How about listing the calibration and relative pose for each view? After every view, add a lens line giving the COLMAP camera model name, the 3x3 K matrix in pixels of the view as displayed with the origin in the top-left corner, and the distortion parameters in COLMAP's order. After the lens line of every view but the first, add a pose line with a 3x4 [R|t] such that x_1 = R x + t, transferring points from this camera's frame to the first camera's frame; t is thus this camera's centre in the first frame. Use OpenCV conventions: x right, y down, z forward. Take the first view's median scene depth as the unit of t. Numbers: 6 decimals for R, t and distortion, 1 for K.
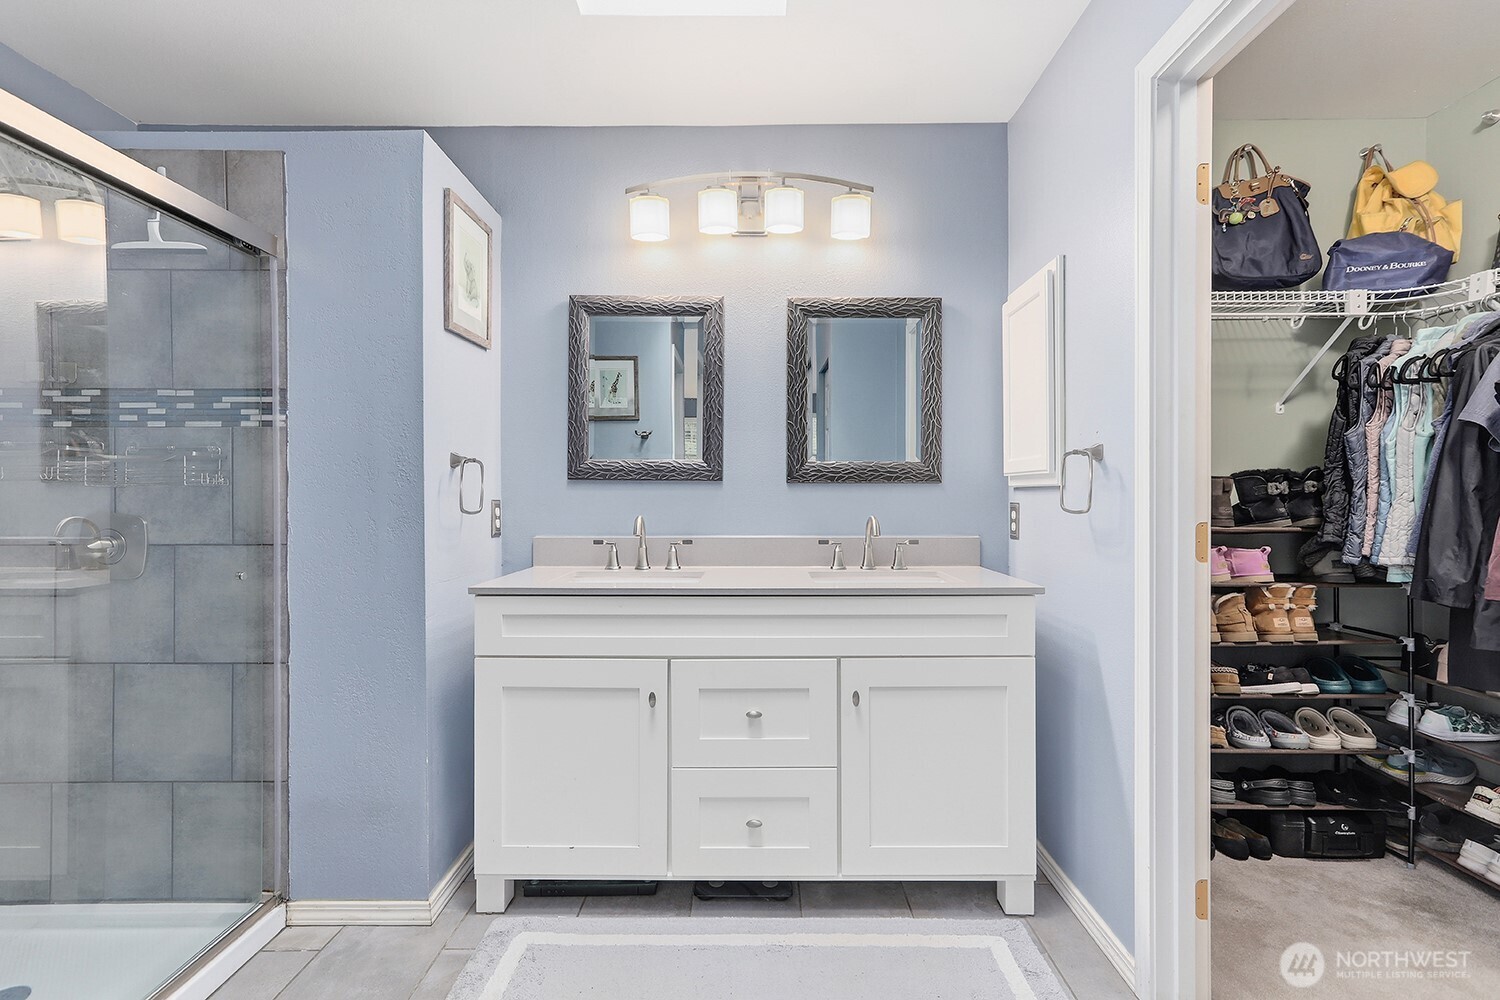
lens RADIAL K [[694.4, 0, 747.7], [0, 694.4, 507.7], [0, 0, 1]] dist [-0.013547, 0.007856]
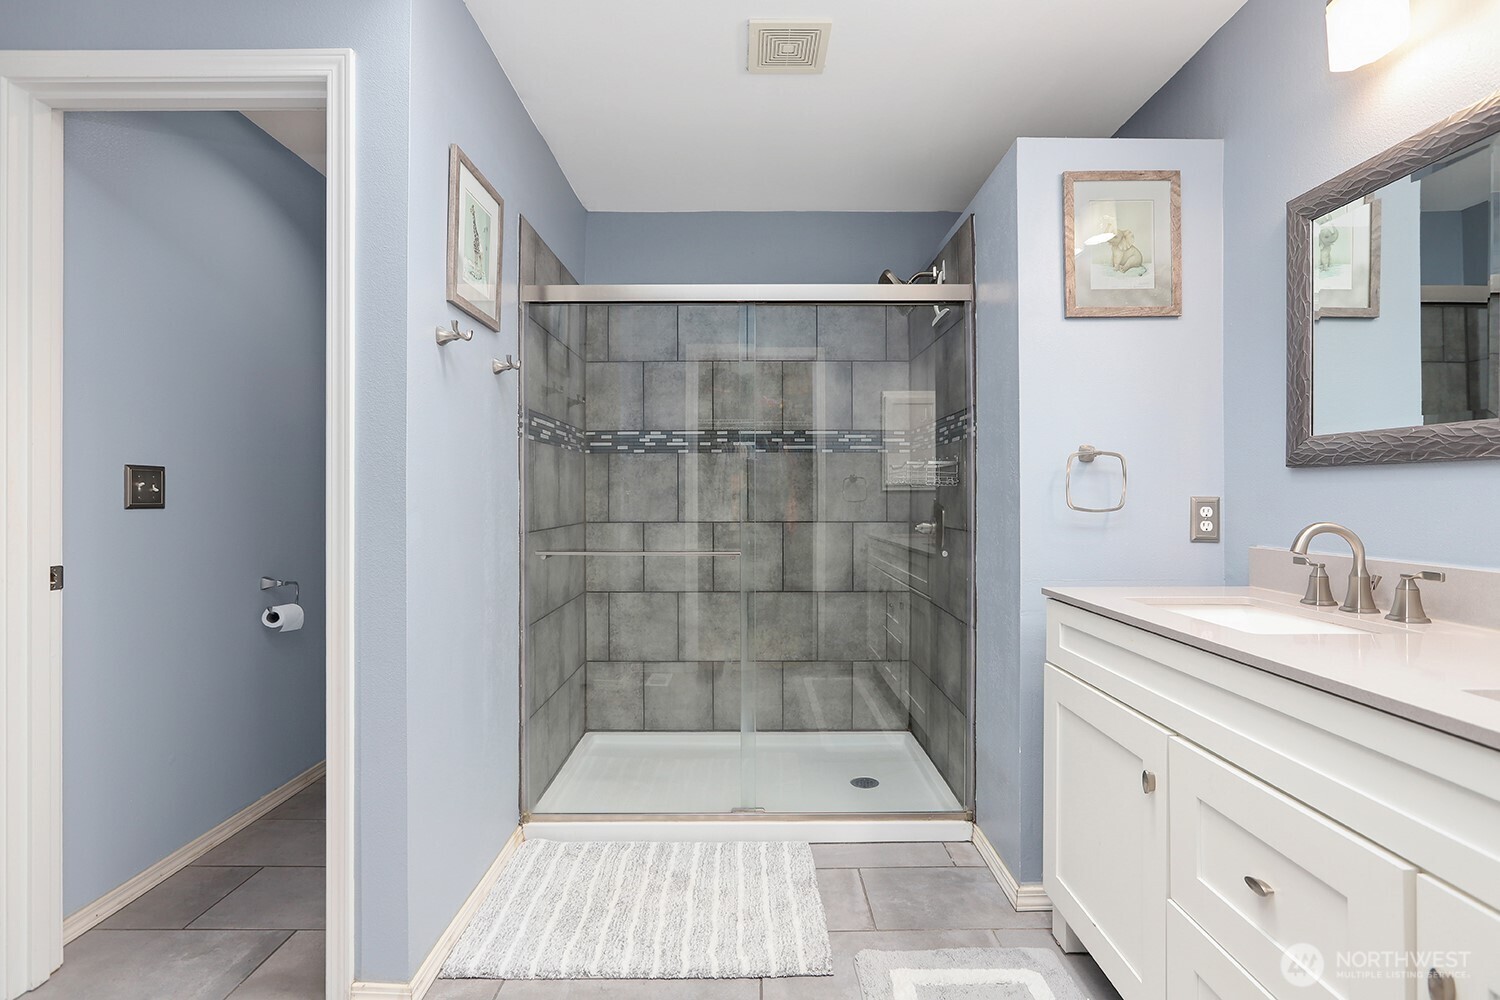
lens RADIAL K [[694.4, 0, 747.7], [0, 694.4, 495.9], [0, 0, 1]] dist [-0.013547, 0.007856]
pose [[0.004123, -0.000061, -0.999991, 0.571211], [0.005233, 0.999986, -0.000039, -0.018779], [0.999978, -0.005233, 0.004124, 0.589301]]
